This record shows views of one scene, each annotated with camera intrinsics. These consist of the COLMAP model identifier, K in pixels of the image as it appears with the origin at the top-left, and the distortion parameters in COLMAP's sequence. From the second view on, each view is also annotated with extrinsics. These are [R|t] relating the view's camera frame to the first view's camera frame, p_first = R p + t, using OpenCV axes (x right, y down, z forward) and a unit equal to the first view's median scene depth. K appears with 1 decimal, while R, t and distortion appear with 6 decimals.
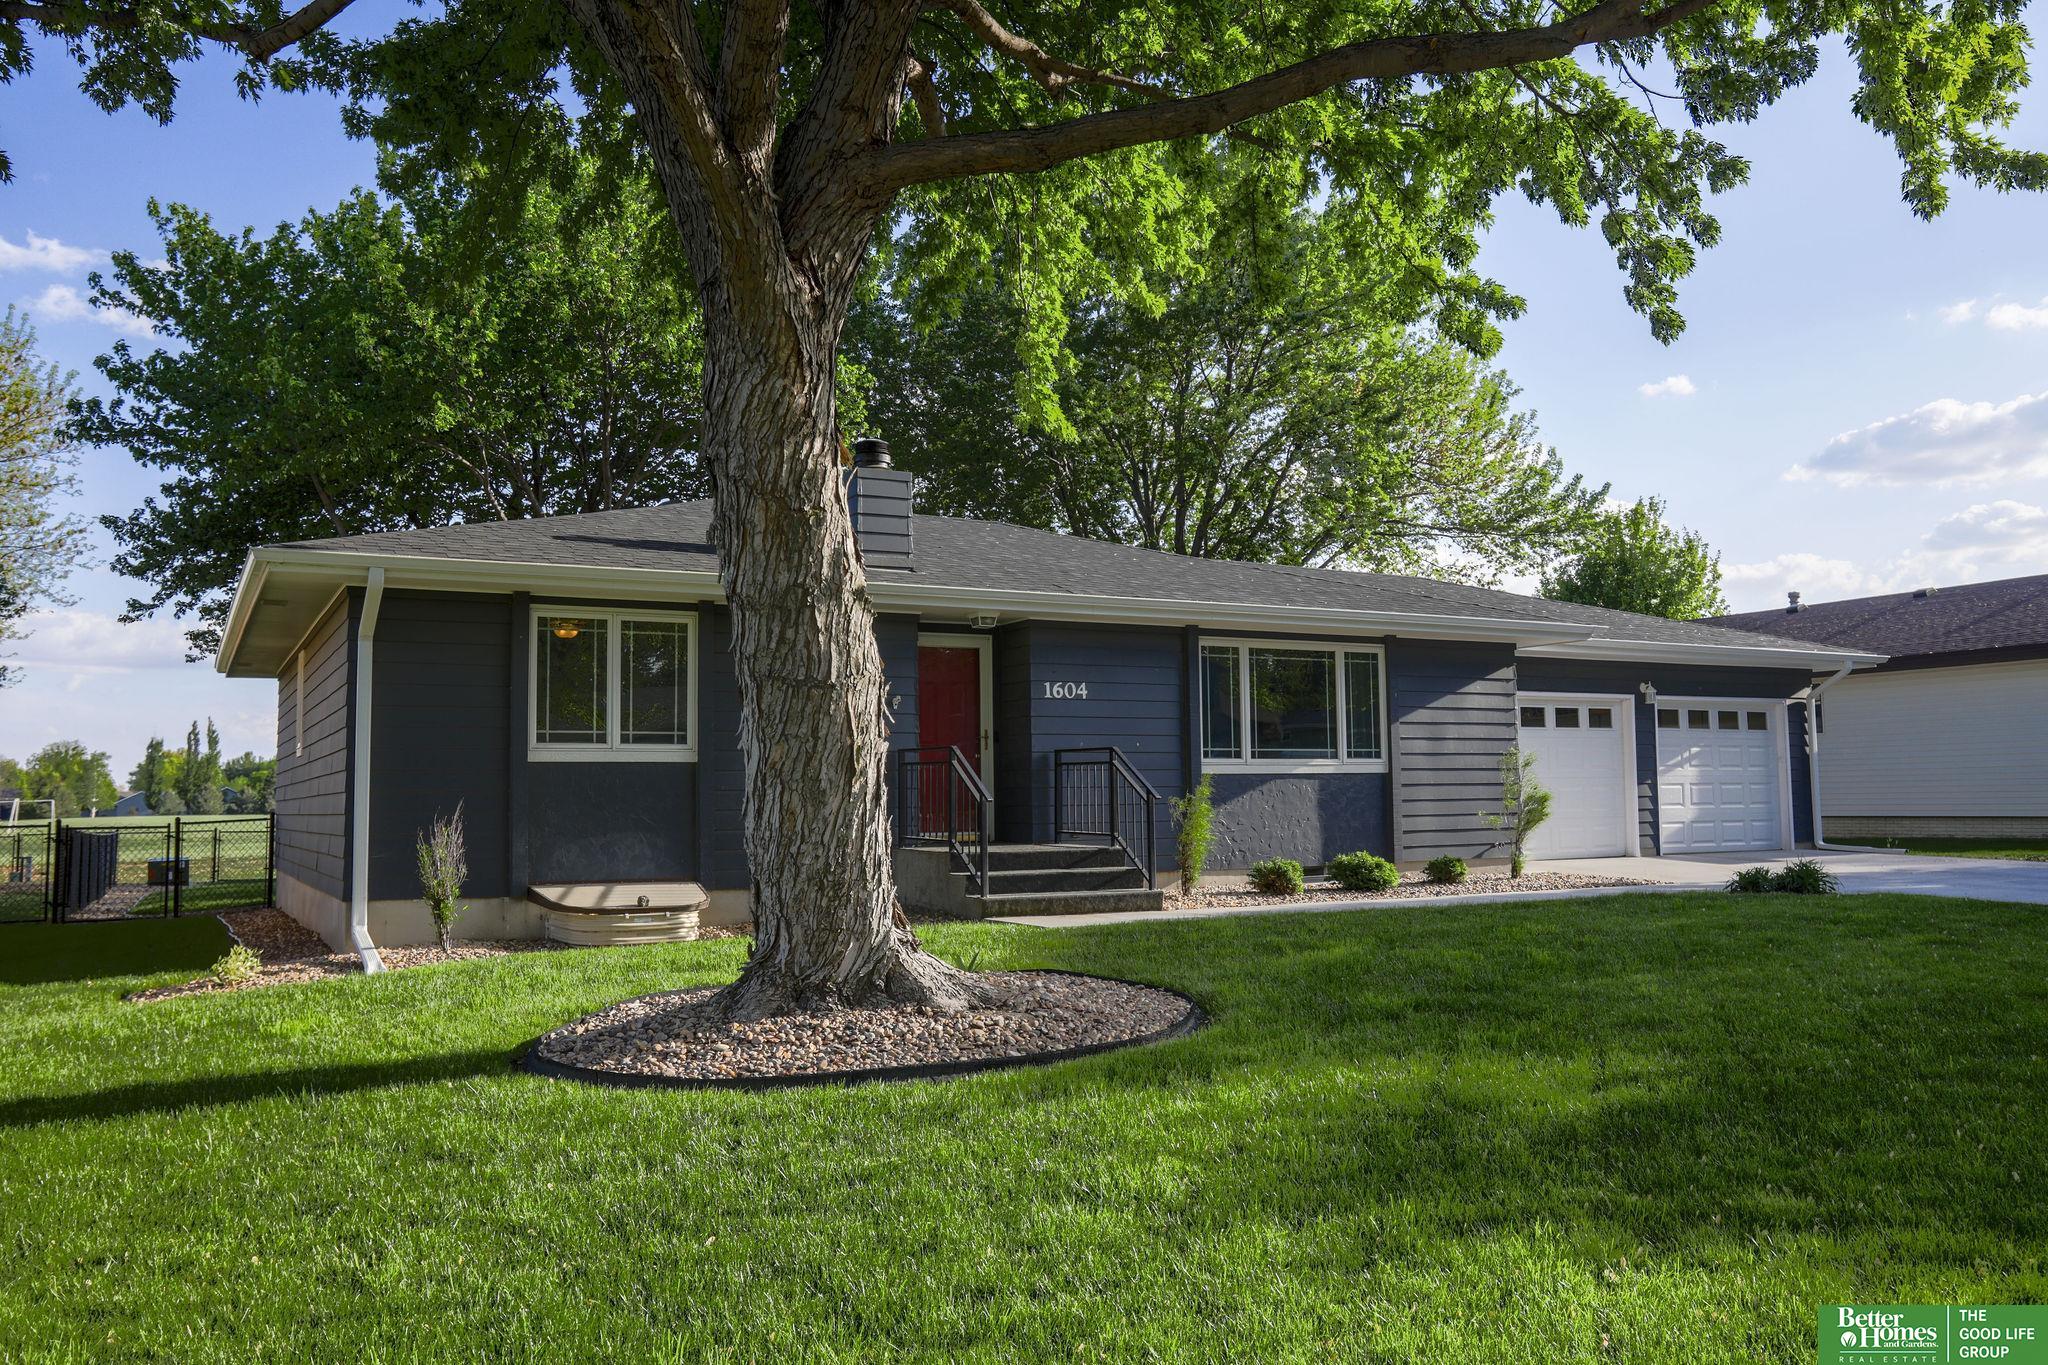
lens RADIAL K [[1541.9, 0, 1024.0], [0, 1541.9, 682.5], [0, 0, 1]] dist [-0.009457, -0.000905]
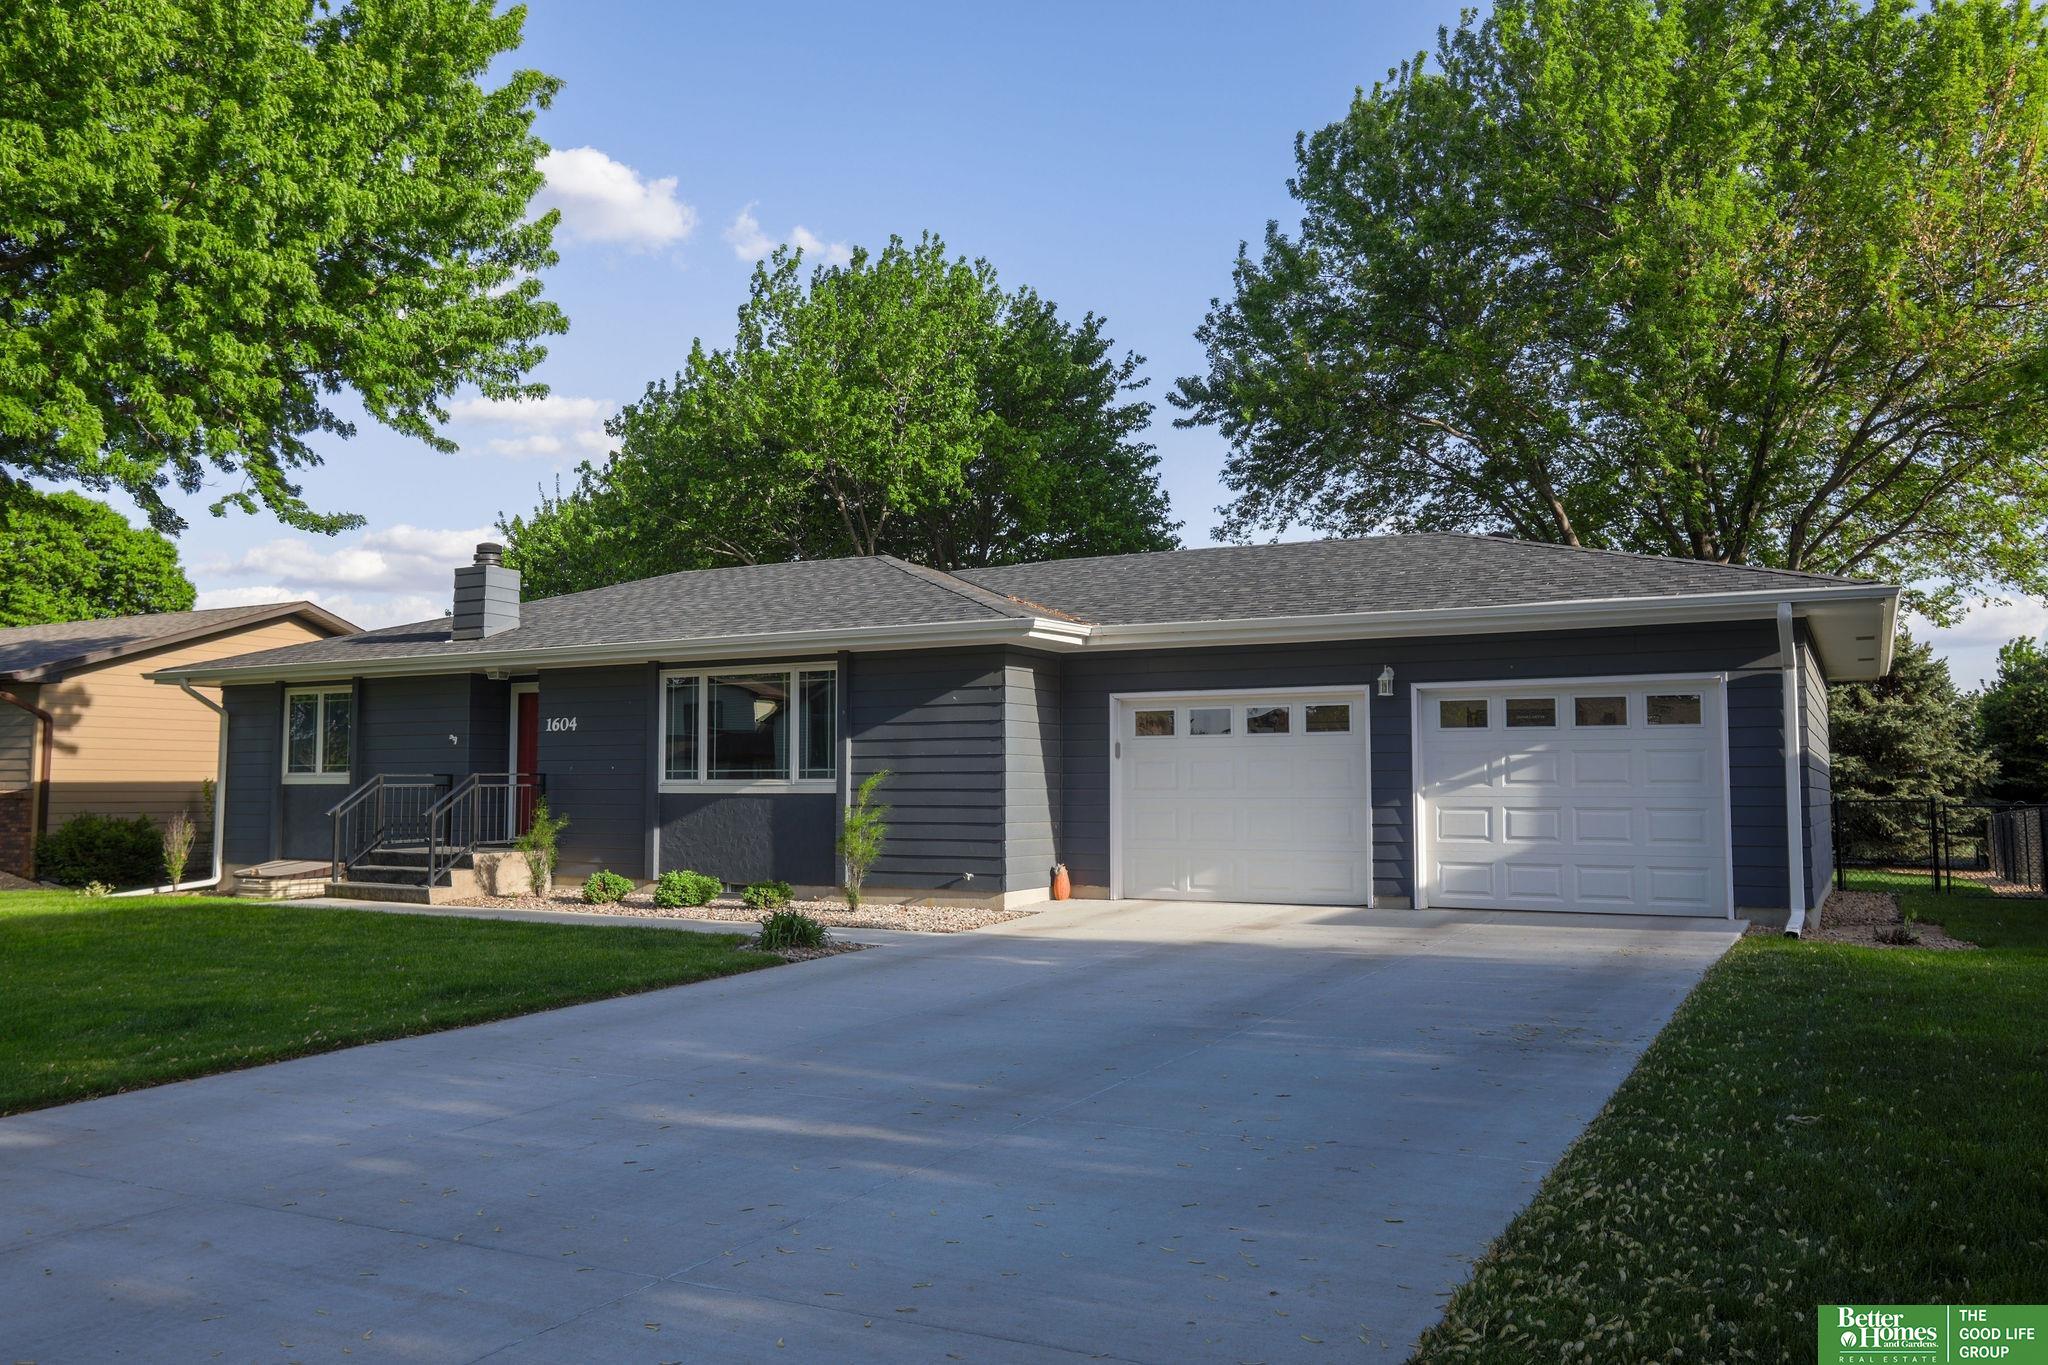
lens RADIAL K [[1541.9, 0, 1024.0], [0, 1541.9, 682.5], [0, 0, 1]] dist [-0.009457, -0.000905]
pose [[0.545945, -0.049404, -0.836363, 1.112477], [0.053714, 0.998270, -0.023905, 0.018534], [0.836097, -0.031874, 0.547655, 0.569871]]
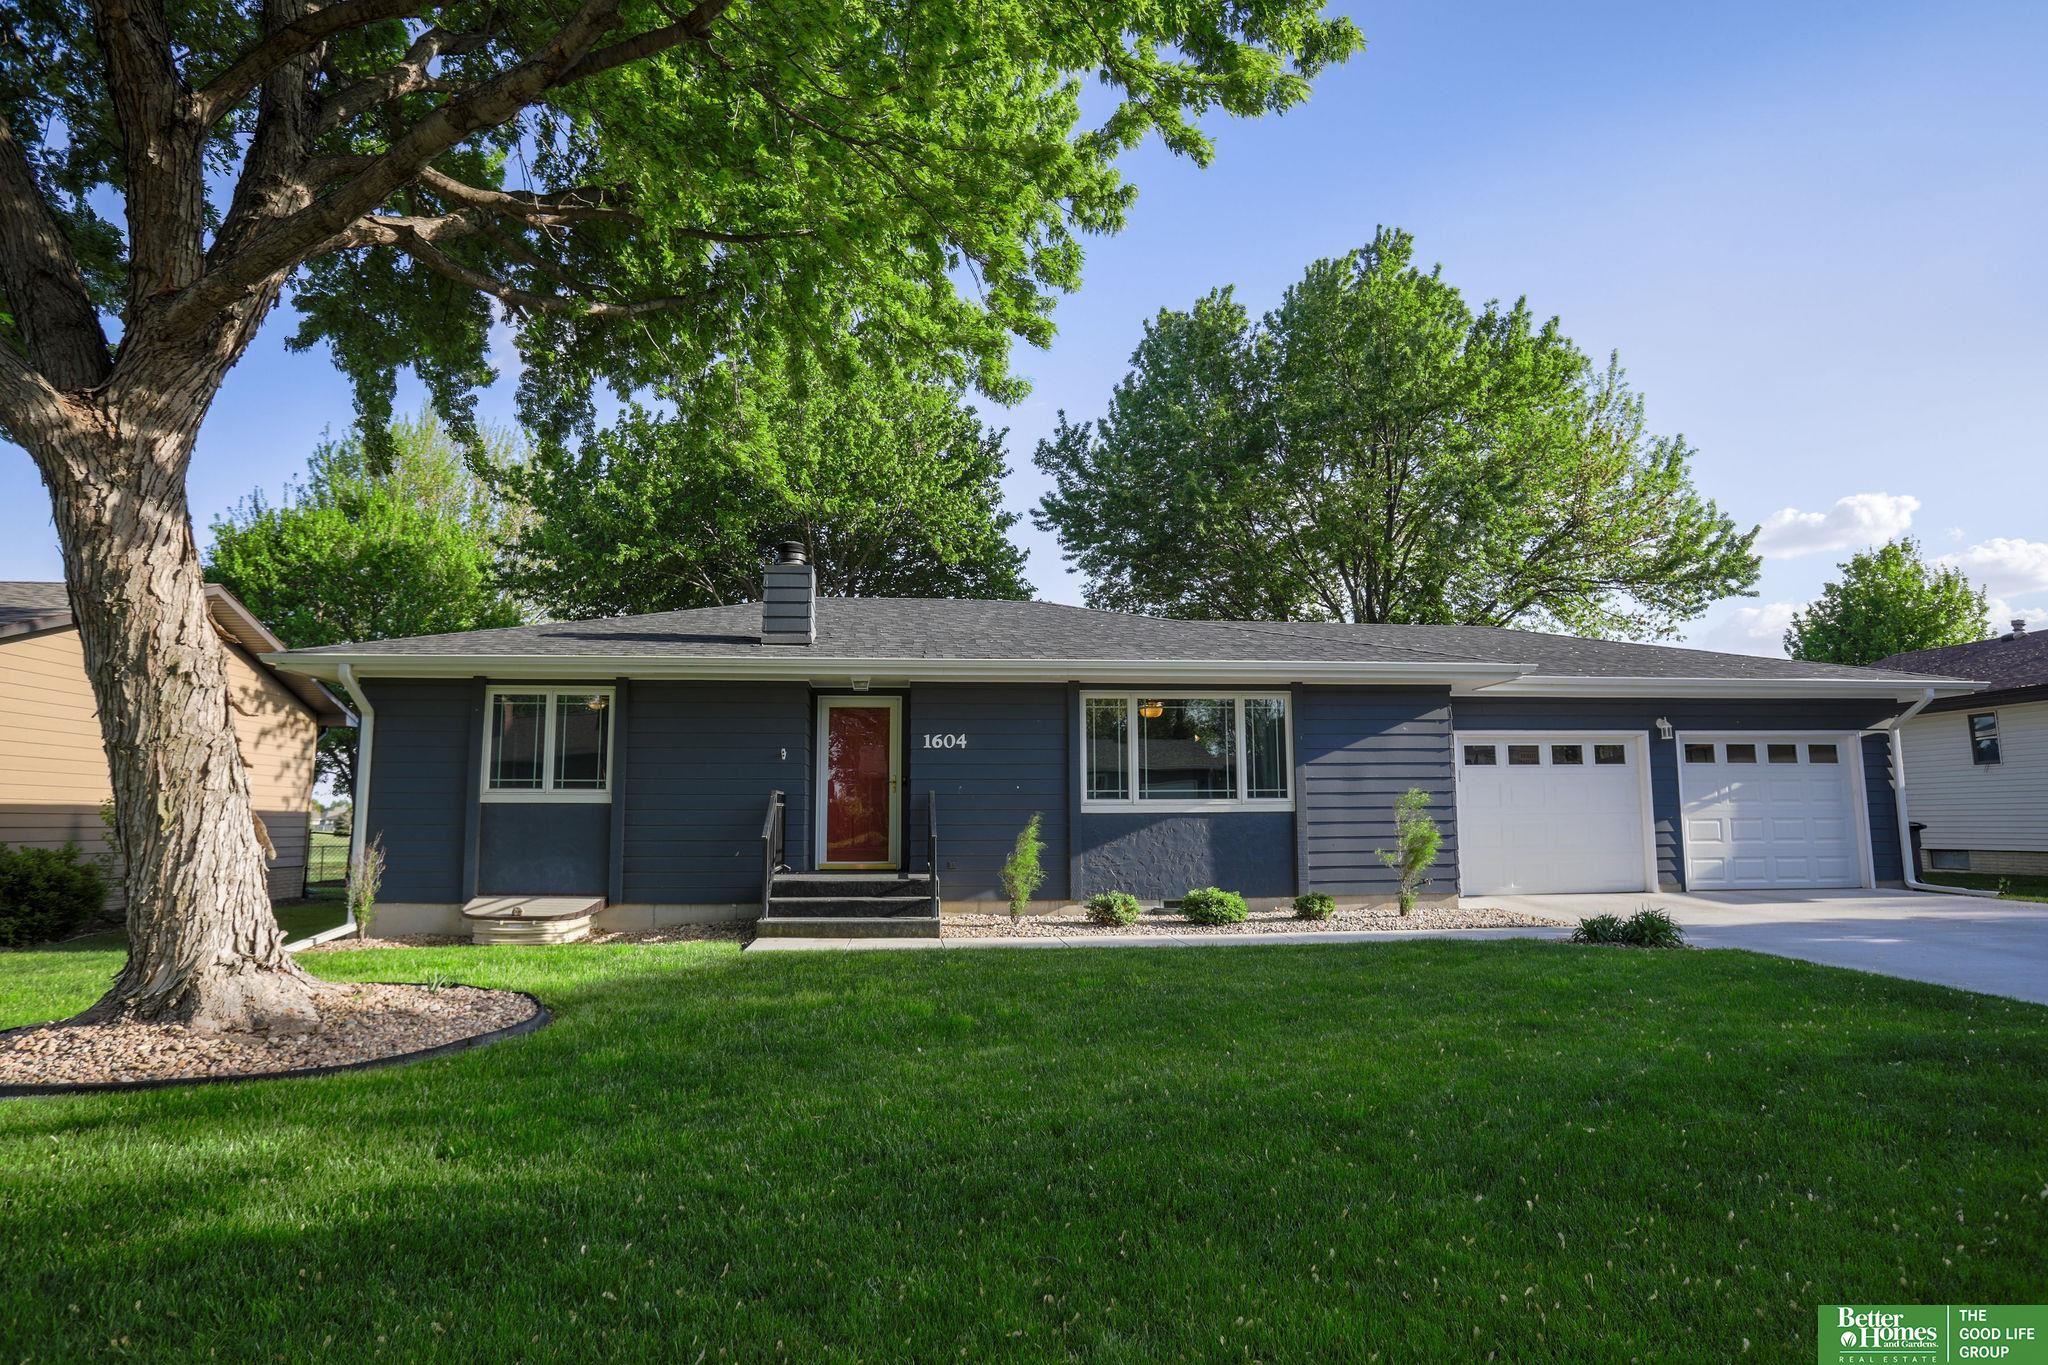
lens RADIAL K [[1129.1, 0, 1024.0], [0, 1129.1, 682.5], [0, 0, 1]] dist [-0.074491, 0.048521]
pose [[0.920604, -0.040402, -0.388402, 0.369231], [0.022590, 0.998478, -0.050317, 0.004603], [0.389844, 0.037548, 0.920115, 0.212162]]
